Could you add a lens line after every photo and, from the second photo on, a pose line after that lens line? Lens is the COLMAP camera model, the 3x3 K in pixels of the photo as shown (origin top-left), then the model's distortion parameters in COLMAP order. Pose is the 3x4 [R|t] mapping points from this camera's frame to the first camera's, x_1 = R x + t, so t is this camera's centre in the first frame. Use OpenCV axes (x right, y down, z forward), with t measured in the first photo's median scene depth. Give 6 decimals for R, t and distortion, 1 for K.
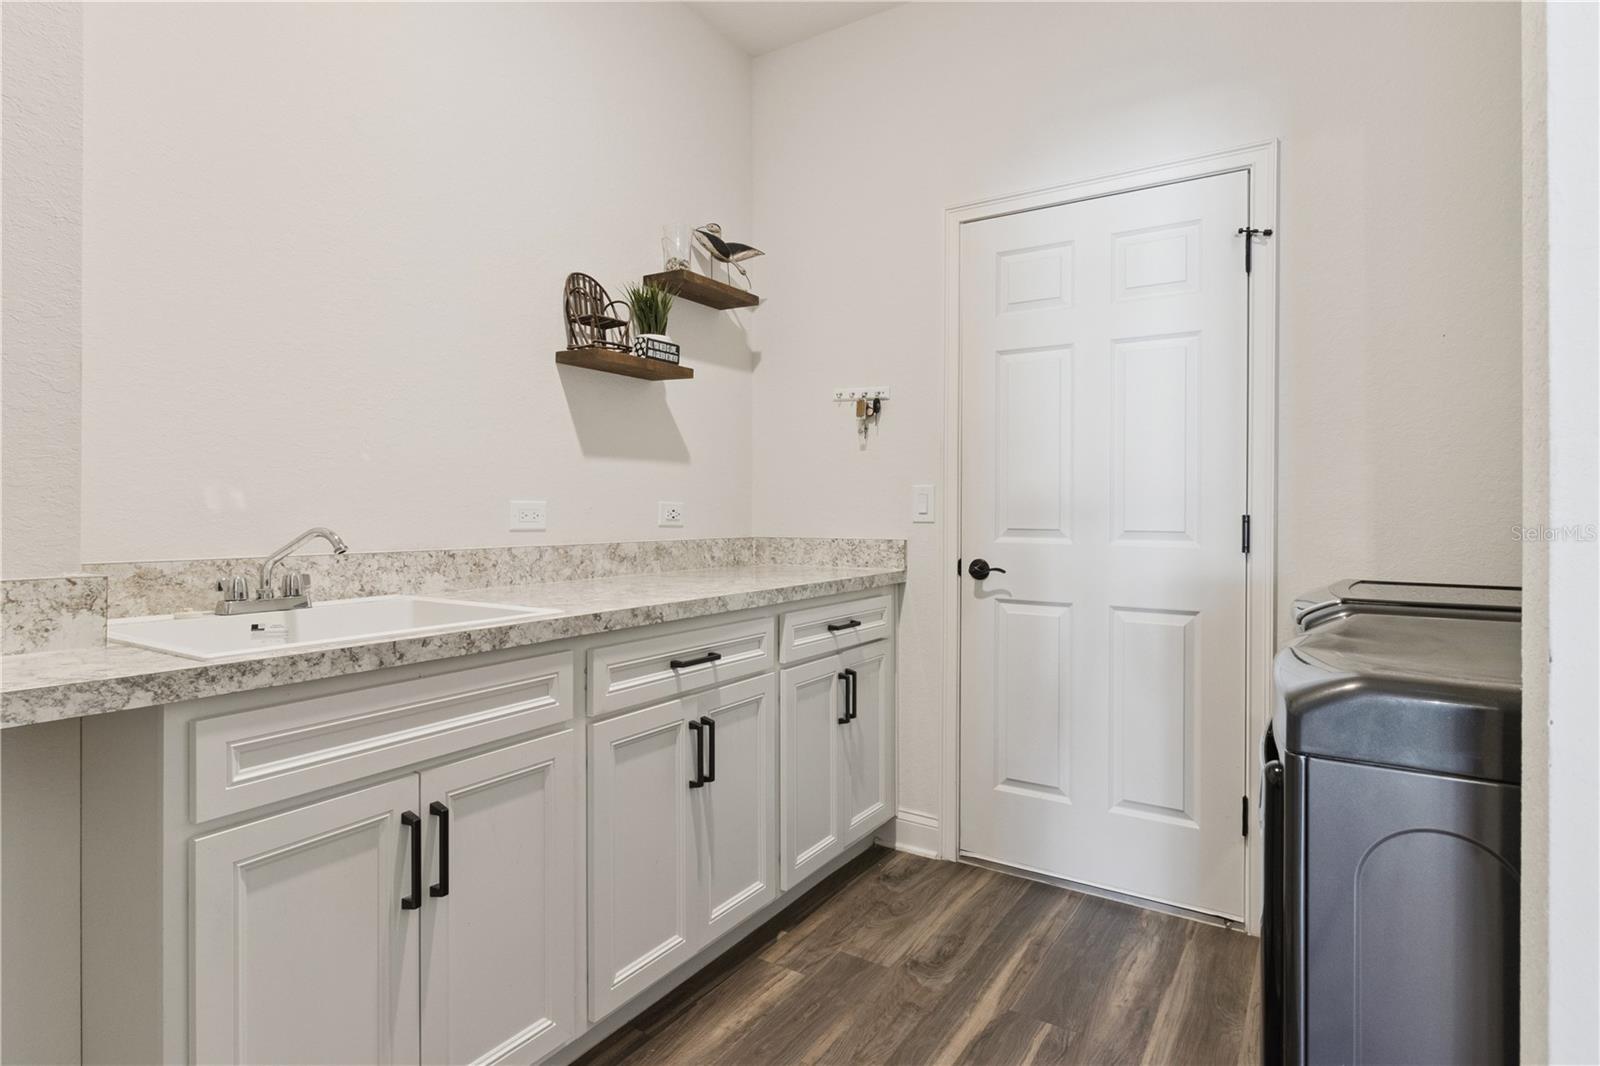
lens RADIAL K [[849.0, 0, 767.5], [0, 849.0, 513.7], [0, 0, 1]] dist [-0.000555, -0.000076]
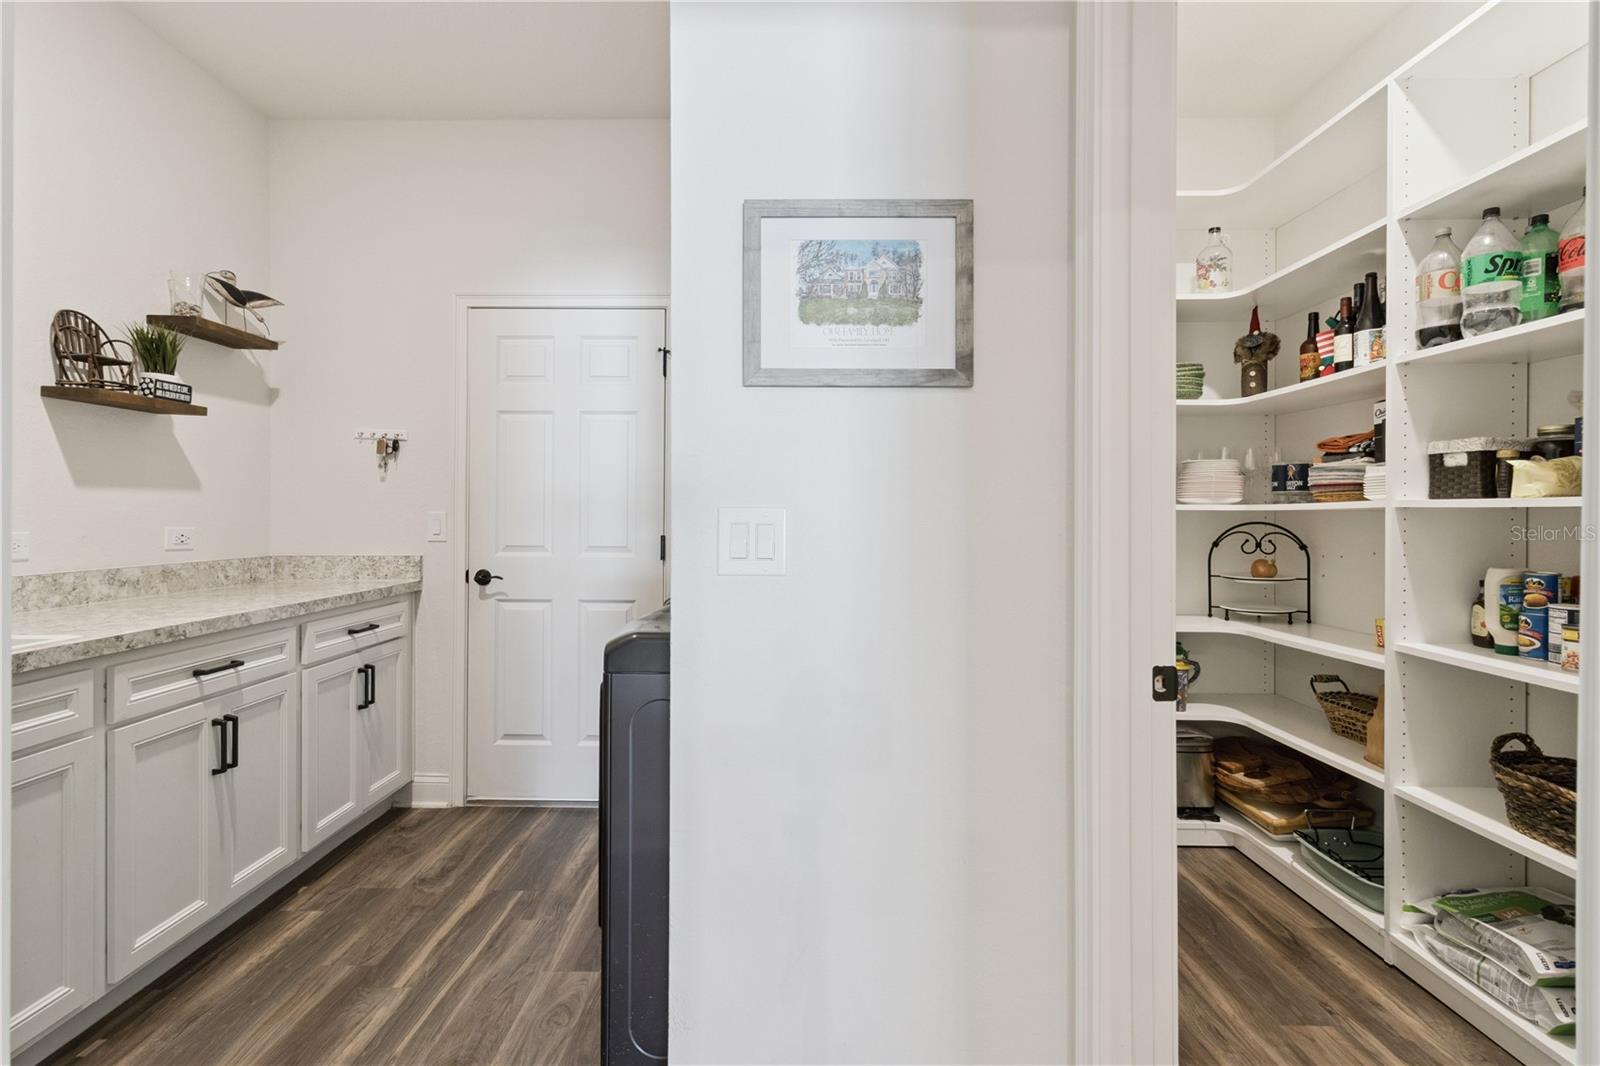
lens RADIAL K [[766.4, 0, 788.7], [0, 766.4, 516.8], [0, 0, 1]] dist [0.008522, 0.000781]
pose [[0.833401, 0.000257, 0.552668, -0.011680], [-0.001116, 0.999999, 0.001217, -0.032750], [-0.552667, -0.001631, 0.833400, -0.267585]]
